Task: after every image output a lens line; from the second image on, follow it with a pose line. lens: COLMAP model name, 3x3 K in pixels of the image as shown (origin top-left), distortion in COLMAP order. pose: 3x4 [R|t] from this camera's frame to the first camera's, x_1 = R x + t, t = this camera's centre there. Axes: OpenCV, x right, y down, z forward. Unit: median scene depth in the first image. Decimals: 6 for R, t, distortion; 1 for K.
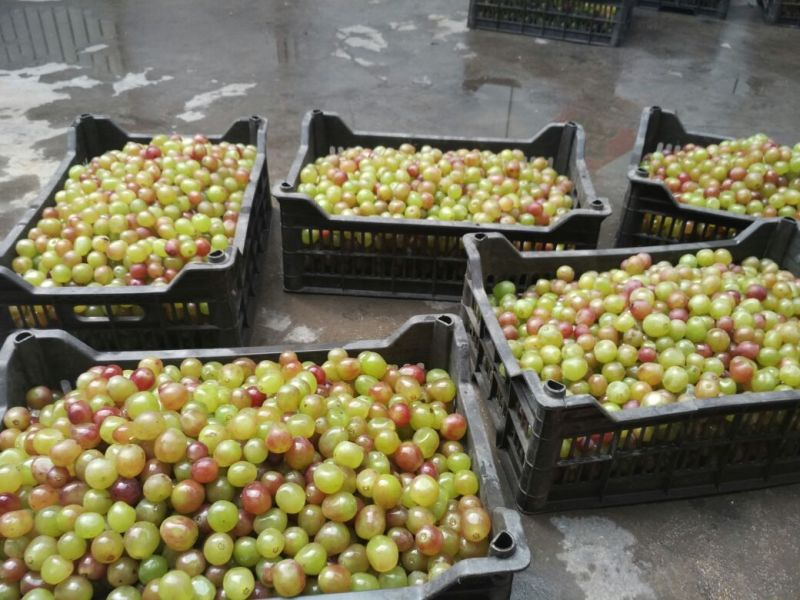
lens RADIAL K [[728.9, 0, 400.0], [0, 728.9, 300.0], [0, 0, 1]] dist [0.093878, -0.225270]
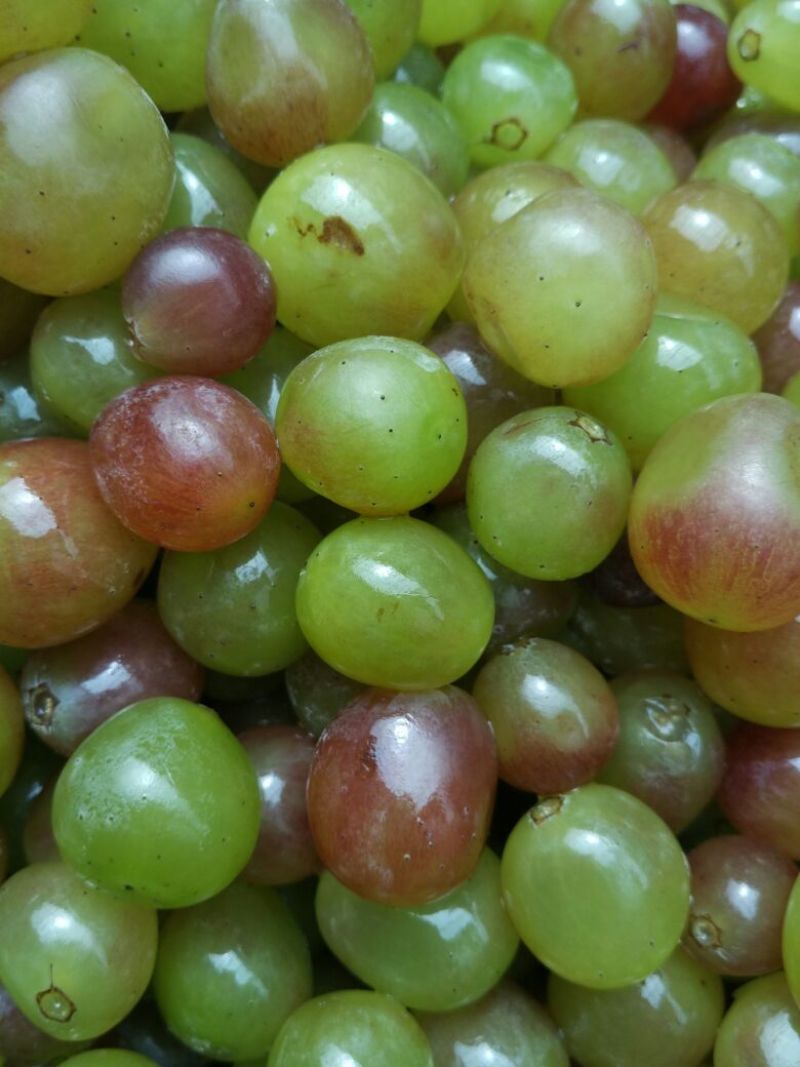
lens RADIAL K [[1021.7, 0, 400.0], [0, 1021.7, 533.5], [0, 0, 1]] dist [0.115898, -0.346719]
pose [[0.834792, 0.545381, -0.075375, -0.184967], [-0.397823, 0.692160, 0.602205, 0.091735], [0.380603, -0.472730, 0.794775, 0.755373]]
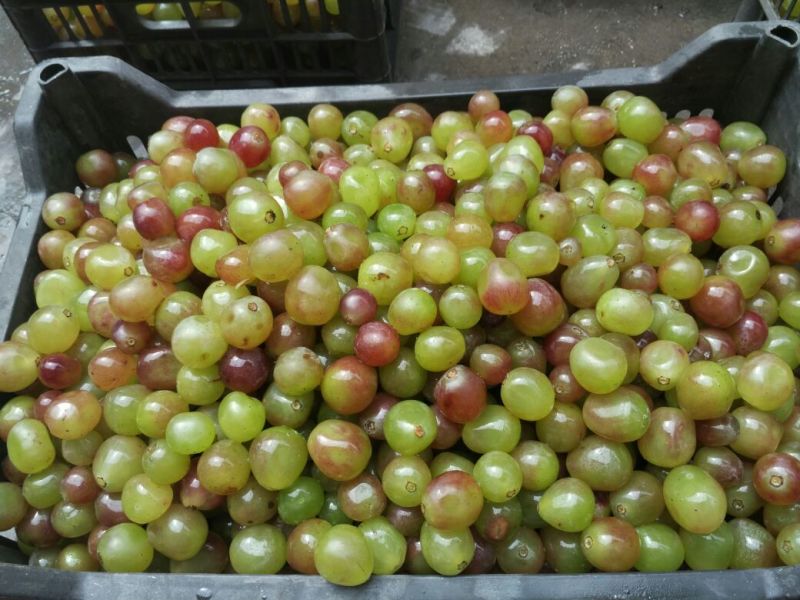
lens RADIAL K [[728.9, 0, 400.0], [0, 728.9, 300.0], [0, 0, 1]] dist [0.093878, -0.225270]
pose [[0.990211, 0.042084, -0.133085, -0.155327], [0.017647, 0.908068, 0.418450, -0.028743], [0.138461, -0.416702, 0.898436, 0.458900]]
